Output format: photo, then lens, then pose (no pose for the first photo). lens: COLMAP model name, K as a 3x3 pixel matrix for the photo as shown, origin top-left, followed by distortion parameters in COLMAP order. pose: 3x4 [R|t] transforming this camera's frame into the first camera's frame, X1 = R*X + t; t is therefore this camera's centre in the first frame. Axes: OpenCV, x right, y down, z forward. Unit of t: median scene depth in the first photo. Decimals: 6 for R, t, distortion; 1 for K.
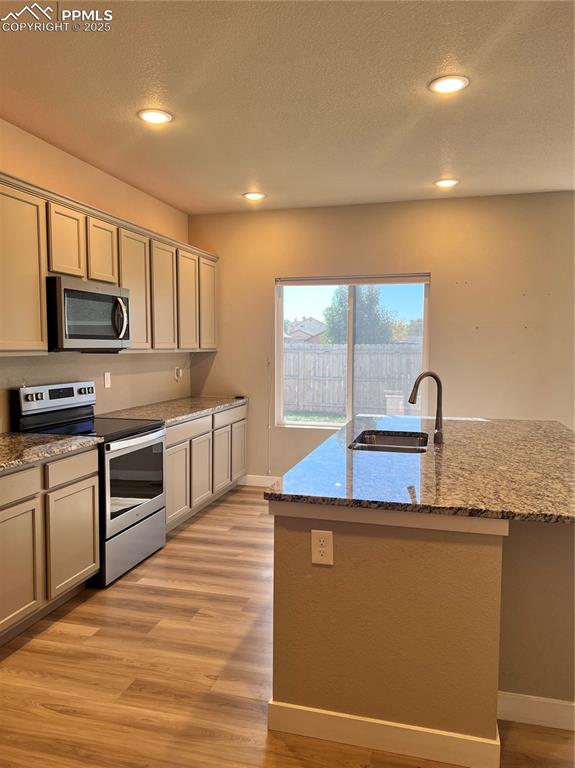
lens RADIAL K [[571.6, 0, 283.3], [0, 571.6, 389.8], [0, 0, 1]] dist [0.070299, -0.088792]
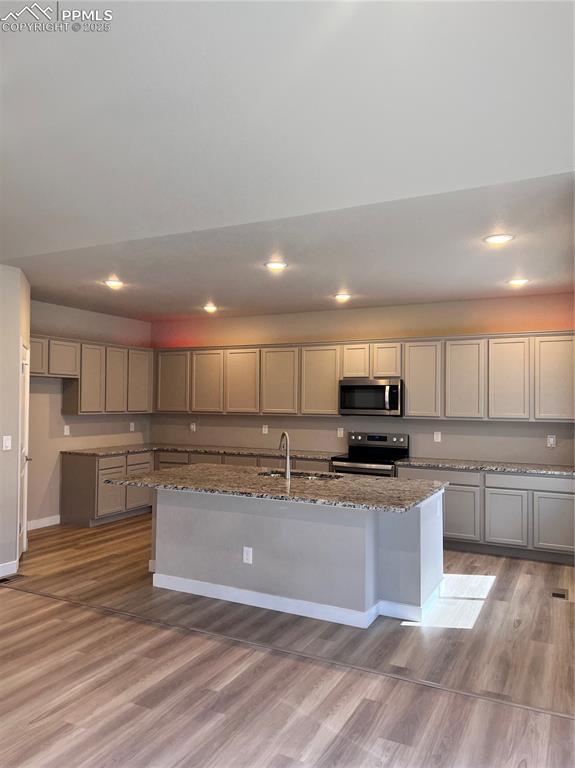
lens RADIAL K [[571.6, 0, 283.3], [0, 571.6, 389.8], [0, 0, 1]] dist [0.070299, -0.088792]
pose [[-0.206859, -0.024541, -0.978063, 1.877396], [-0.083663, 0.996467, -0.007308, -0.140707], [0.974787, 0.080316, -0.208181, 1.358929]]
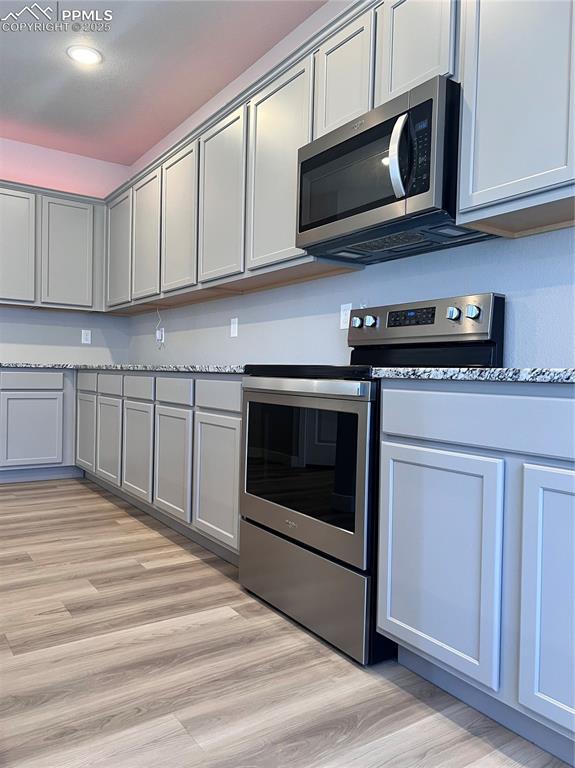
lens RADIAL K [[570.7, 0, 287.5], [0, 570.7, 384.0], [0, 0, 1]] dist [0.070549, -0.099155]
pose [[-0.646111, -0.005241, -0.763225, 0.203696], [-0.083908, 0.994403, 0.064204, 0.059895], [0.758617, 0.105523, -0.642935, 1.636424]]
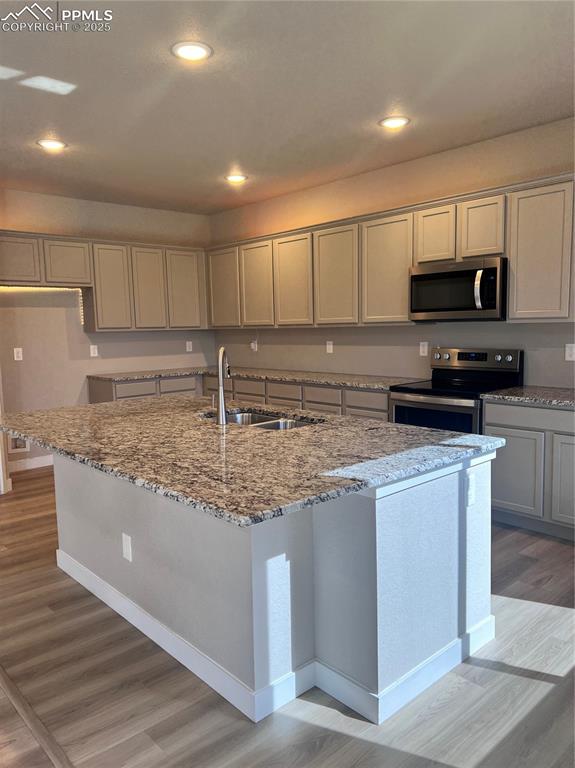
lens RADIAL K [[571.6, 0, 283.3], [0, 571.6, 389.8], [0, 0, 1]] dist [0.070299, -0.088792]
pose [[-0.546643, 0.103772, -0.830911, 1.033152], [-0.041982, 0.987647, 0.150966, -0.113196], [0.836312, 0.117408, -0.535534, 1.661126]]
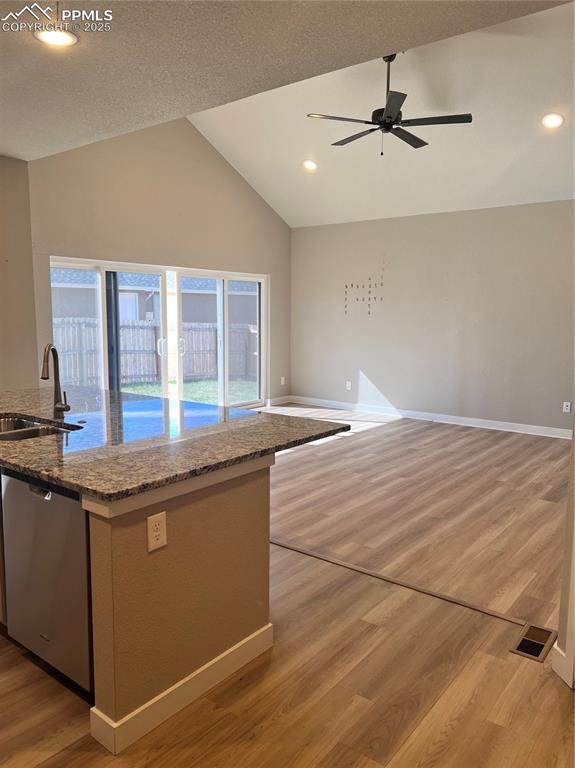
lens RADIAL K [[570.7, 0, 287.5], [0, 570.7, 384.0], [0, 0, 1]] dist [0.070549, -0.099155]
pose [[0.388580, -0.114775, 0.914239, -0.473793], [0.062086, 0.993218, 0.098301, -0.034026], [-0.919321, 0.018564, 0.393071, 0.286343]]
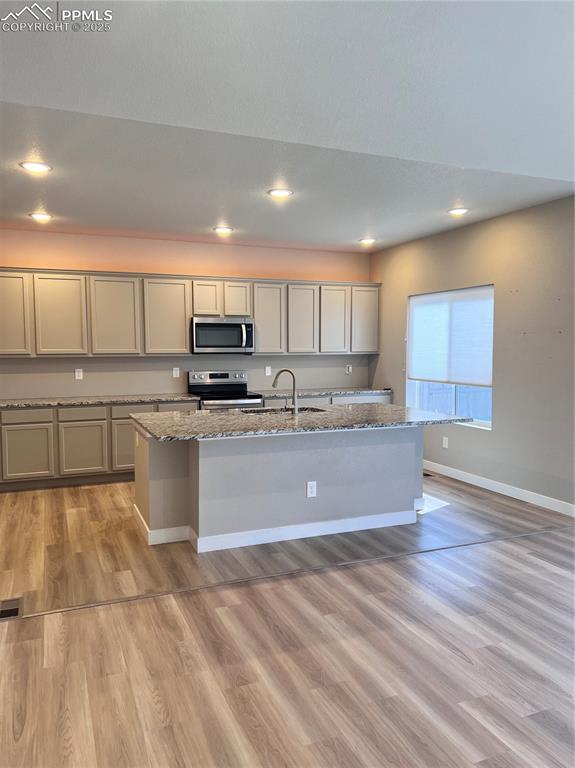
lens RADIAL K [[571.6, 0, 283.3], [0, 571.6, 389.8], [0, 0, 1]] dist [0.070299, -0.088792]
pose [[0.608943, 0.054874, -0.791314, 1.554273], [-0.053930, 0.998160, 0.027717, -0.015307], [0.791378, 0.025797, 0.610782, 0.026380]]
